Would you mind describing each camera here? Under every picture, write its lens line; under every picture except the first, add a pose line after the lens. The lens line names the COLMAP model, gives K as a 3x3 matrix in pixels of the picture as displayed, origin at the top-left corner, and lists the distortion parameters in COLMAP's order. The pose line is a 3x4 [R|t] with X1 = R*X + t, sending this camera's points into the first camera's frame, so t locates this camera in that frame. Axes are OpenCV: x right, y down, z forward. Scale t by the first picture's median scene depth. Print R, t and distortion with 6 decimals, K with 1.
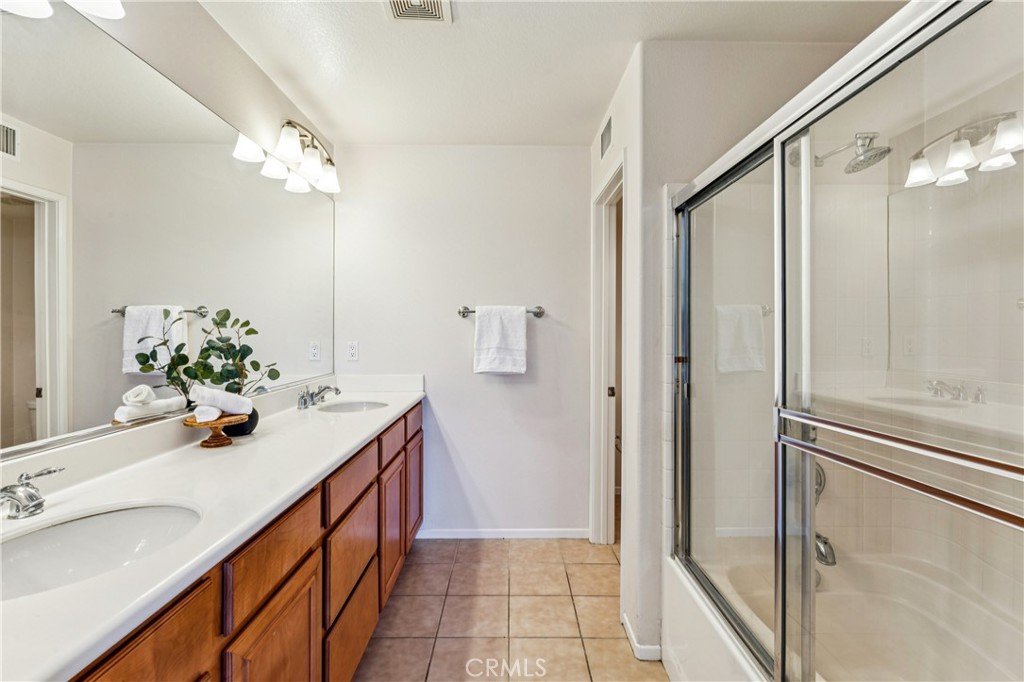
lens RADIAL K [[467.9, 0, 521.8], [0, 467.9, 332.2], [0, 0, 1]] dist [-0.004813, 0.002009]
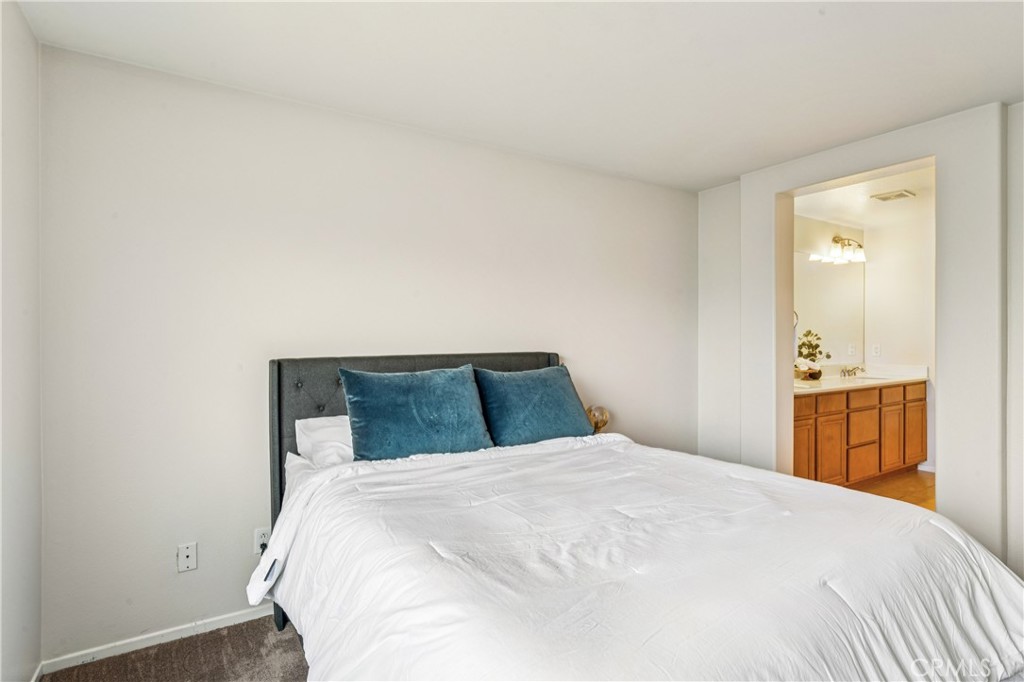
lens RADIAL K [[534.0, 0, 494.1], [0, 534.0, 346.7], [0, 0, 1]] dist [-0.002853, 0.000670]
pose [[0.506839, 0.005940, -0.862020, 0.826483], [0.002244, 0.999964, 0.008210, 0.012535], [0.862038, -0.006095, 0.506808, -1.608131]]
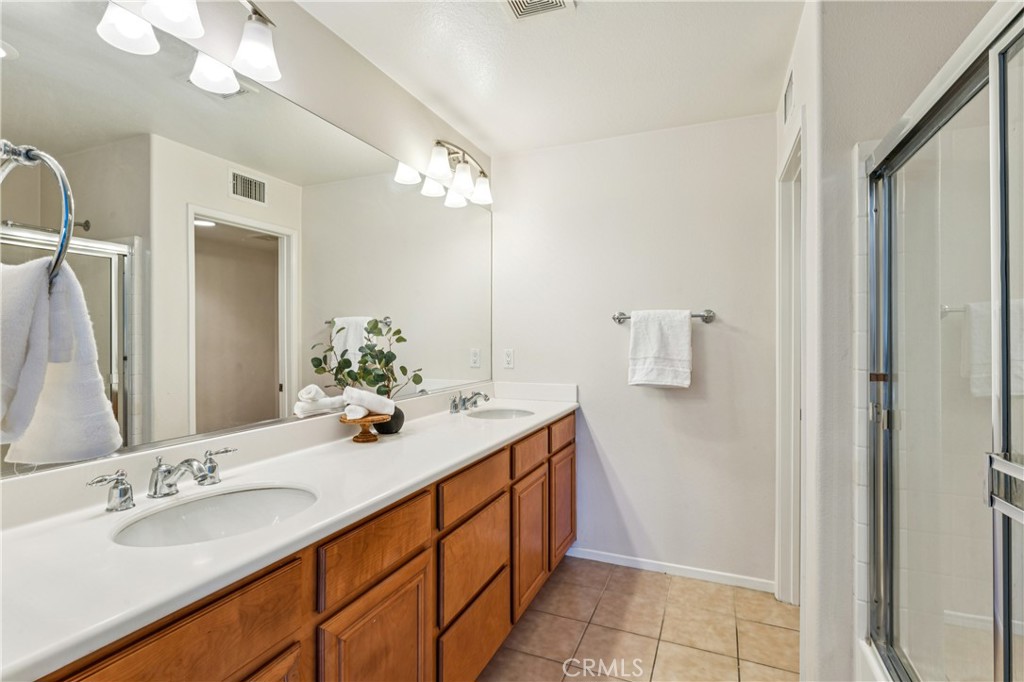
lens RADIAL K [[493.0, 0, 516.7], [0, 493.0, 337.6], [0, 0, 1]] dist [-0.004547, 0.002395]
pose [[0.914238, -0.001247, -0.405175, 0.117932], [-0.000229, 0.999994, -0.003594, -0.001291], [0.405177, 0.003378, 0.914232, 0.049041]]
